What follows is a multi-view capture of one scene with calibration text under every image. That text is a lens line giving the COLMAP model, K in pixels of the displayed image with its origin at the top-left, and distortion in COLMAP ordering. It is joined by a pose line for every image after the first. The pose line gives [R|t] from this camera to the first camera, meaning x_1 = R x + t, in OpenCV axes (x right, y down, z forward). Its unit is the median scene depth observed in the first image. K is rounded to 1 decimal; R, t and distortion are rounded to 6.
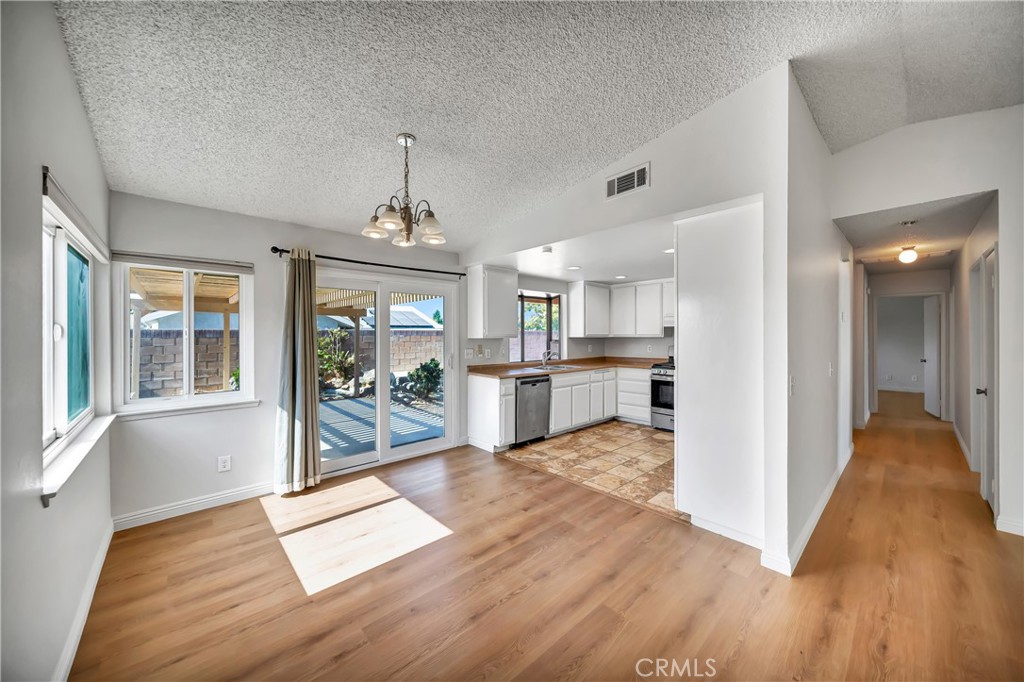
lens RADIAL K [[368.9, 0, 516.3], [0, 368.9, 336.3], [0, 0, 1]] dist [0.000105, -0.000035]
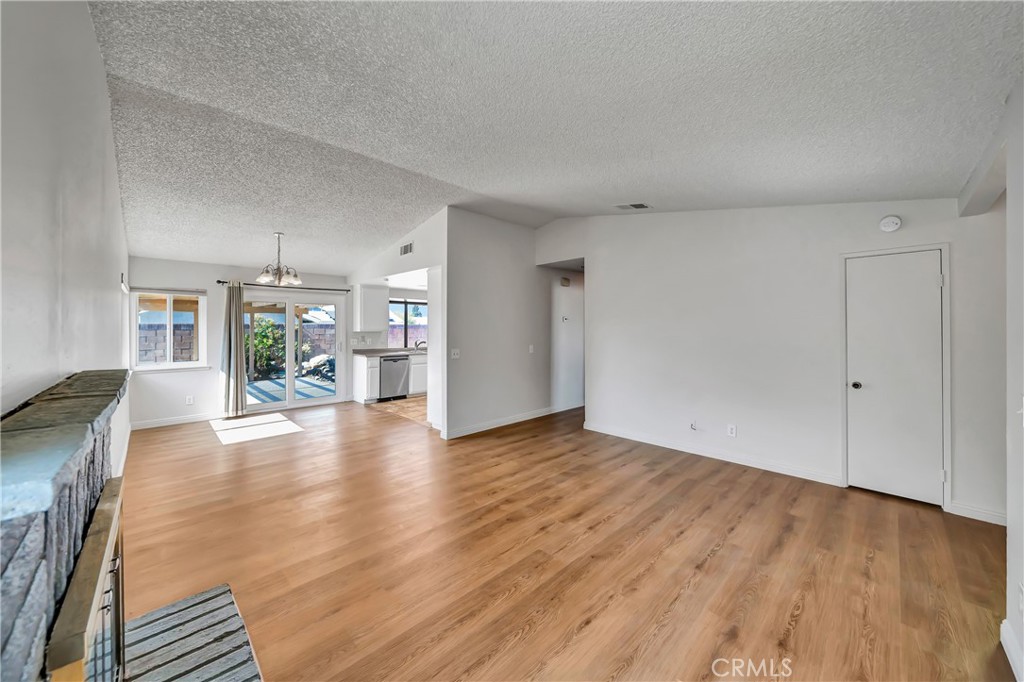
lens RADIAL K [[372.7, 0, 509.2], [0, 372.7, 327.5], [0, 0, 1]] dist [-0.001576, -0.000121]
pose [[0.999813, 0.001923, 0.019226, 0.637857], [-0.001872, 0.999995, -0.002660, -0.011122], [-0.019231, 0.002623, 0.999812, -0.737040]]
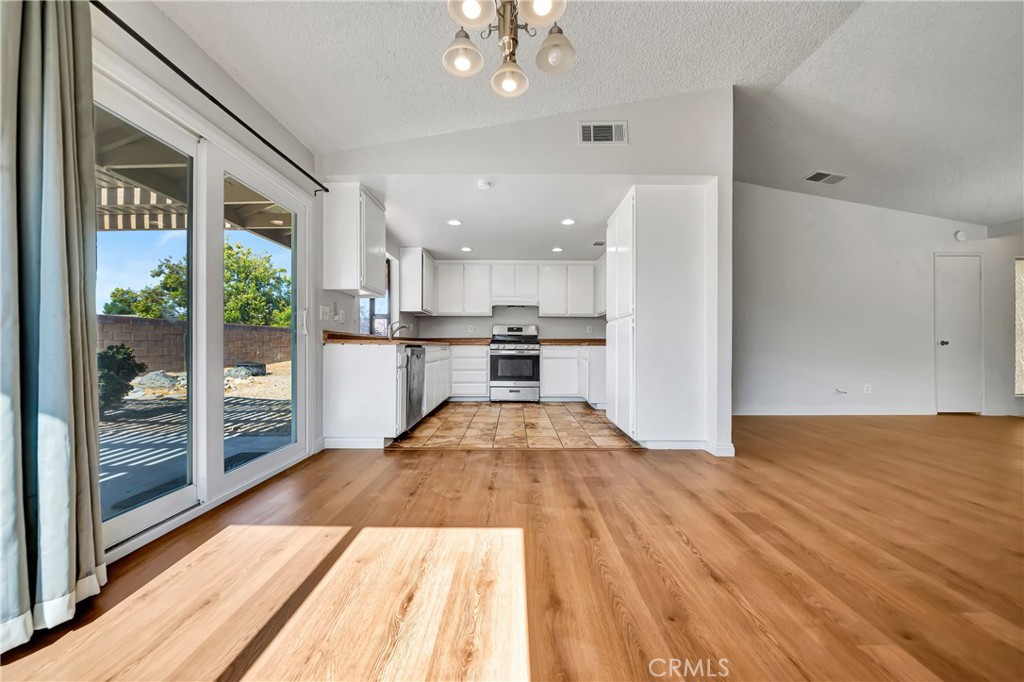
lens RADIAL K [[359.8, 0, 511.5], [0, 359.8, 346.7], [0, 0, 1]] dist [-0.000202, -0.000066]
pose [[0.682148, 0.001564, 0.731213, -0.489479], [-0.000742, 0.999999, -0.001447, 0.143558], [-0.731214, 0.000445, 0.682148, 0.410456]]
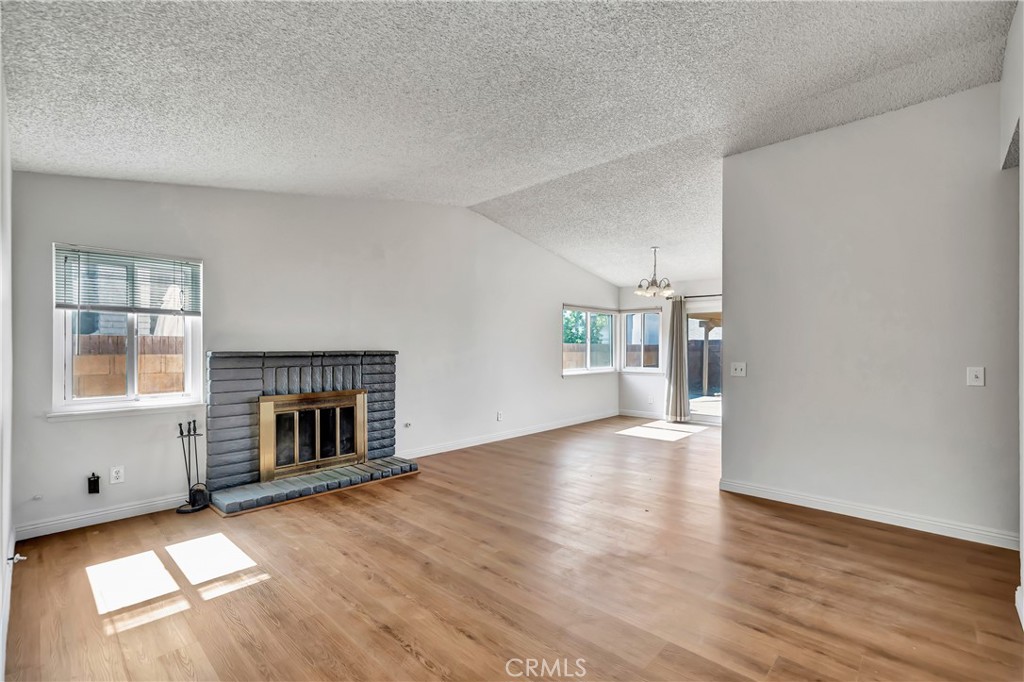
lens RADIAL K [[450.8, 0, 513.2], [0, 450.8, 347.3], [0, 0, 1]] dist [0.001564, 0.000135]
pose [[0.072818, 0.000439, -0.997345, 1.541591], [-0.002956, 0.999996, 0.000224, 0.029132], [0.997341, 0.002932, 0.072819, -0.009617]]
